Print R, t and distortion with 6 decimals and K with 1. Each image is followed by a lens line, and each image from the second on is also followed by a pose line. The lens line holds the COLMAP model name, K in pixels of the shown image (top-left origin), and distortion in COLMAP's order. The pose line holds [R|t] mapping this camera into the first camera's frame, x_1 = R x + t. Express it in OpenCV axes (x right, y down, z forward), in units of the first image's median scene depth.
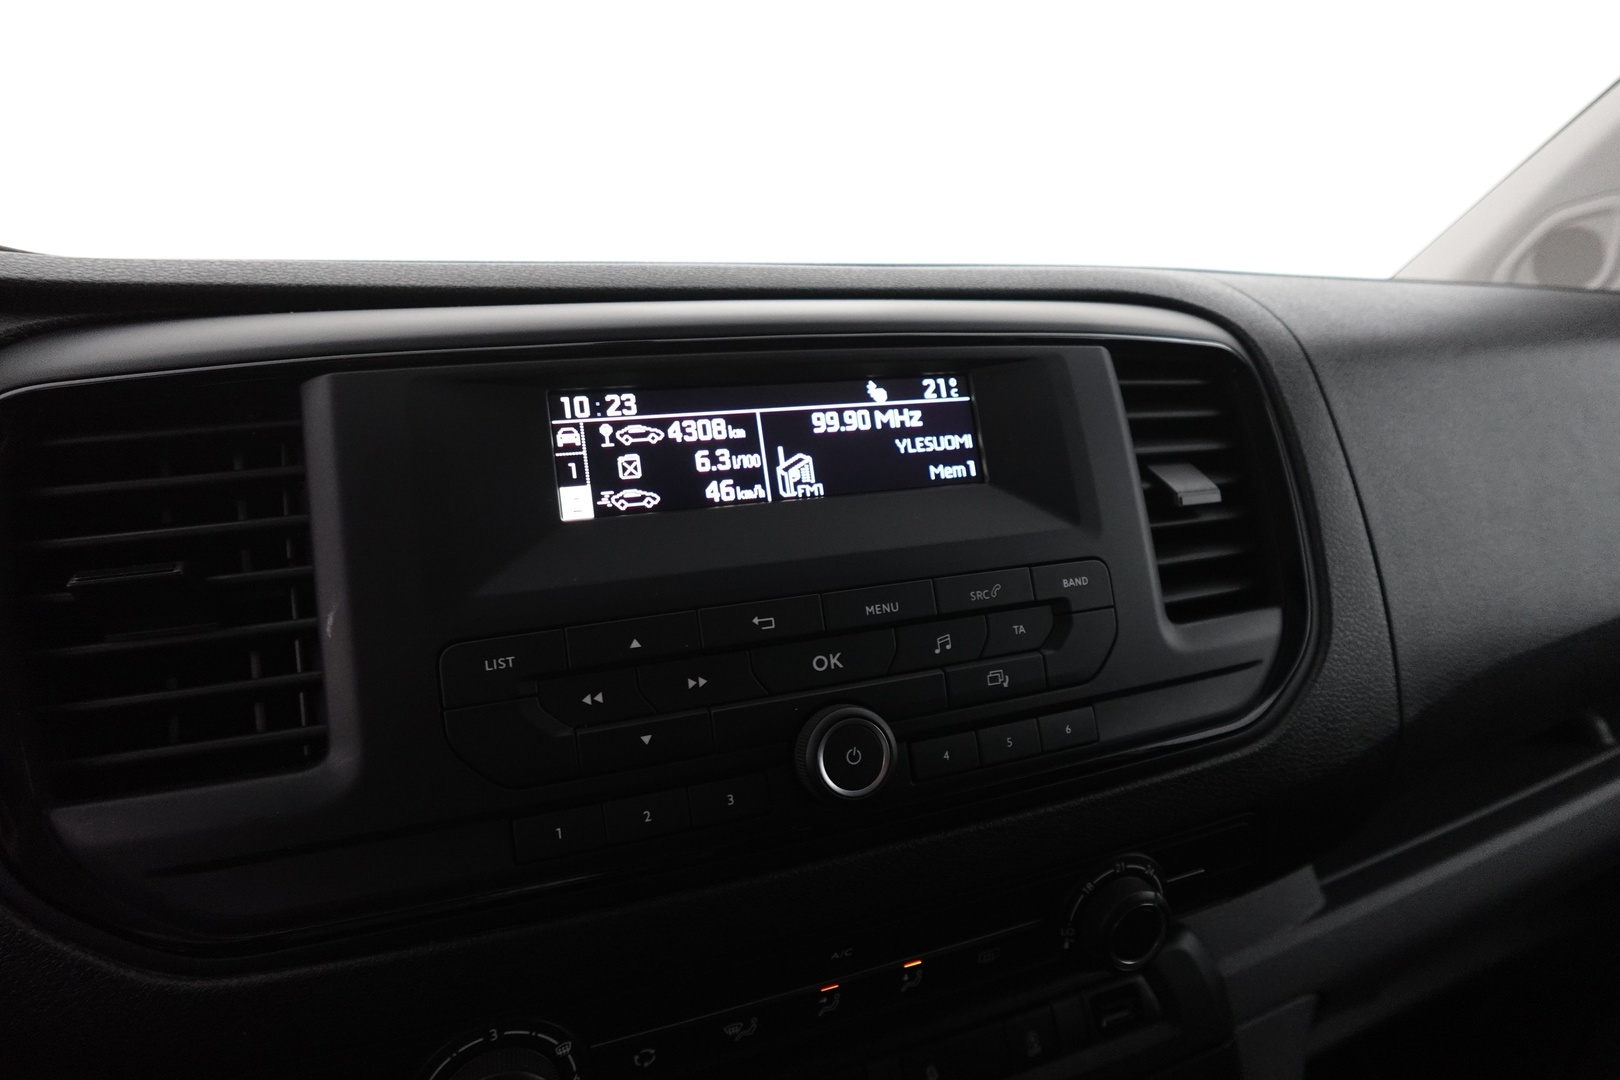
lens RADIAL K [[940.9, 0, 809.1], [0, 940.9, 538.1], [0, 0, 1]] dist [-0.012122, 0.004273]
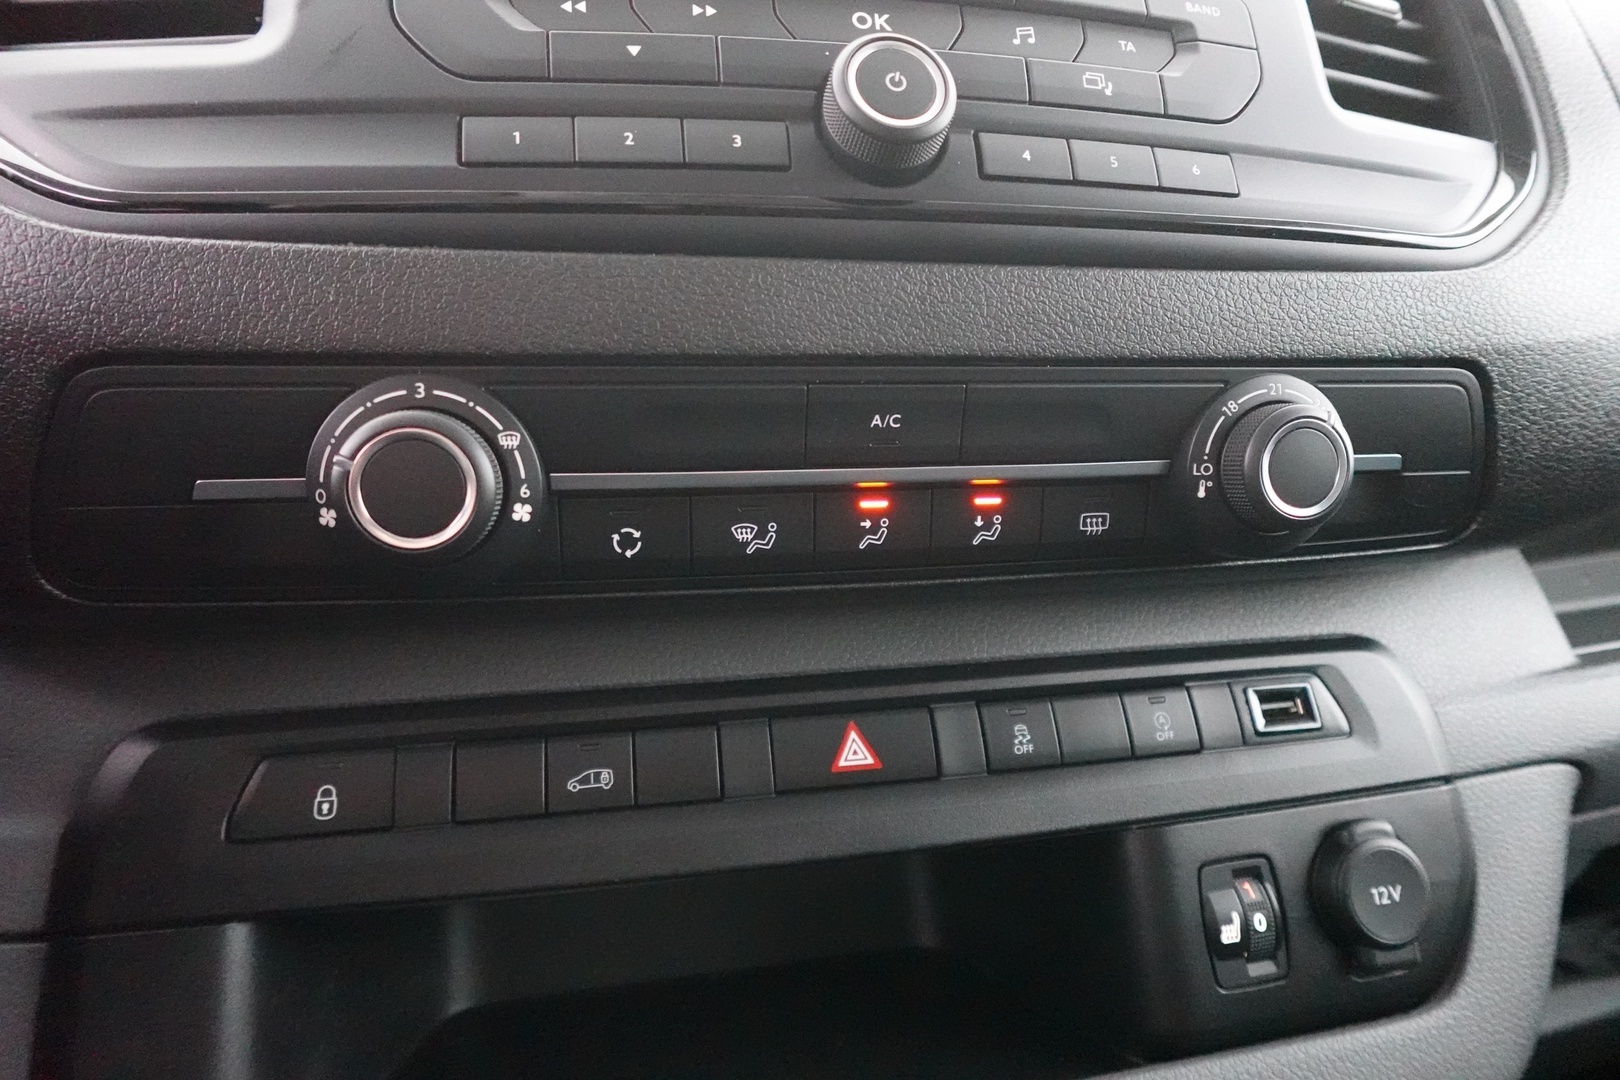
lens RADIAL K [[940.9, 0, 802.3], [0, 940.9, 544.0], [0, 0, 1]] dist [-0.012122, 0.004273]
pose [[0.986793, 0.017103, -0.161081, 0.092851], [-0.037481, 0.991533, -0.124331, 0.639905], [0.157591, 0.128727, 0.979078, 0.256545]]
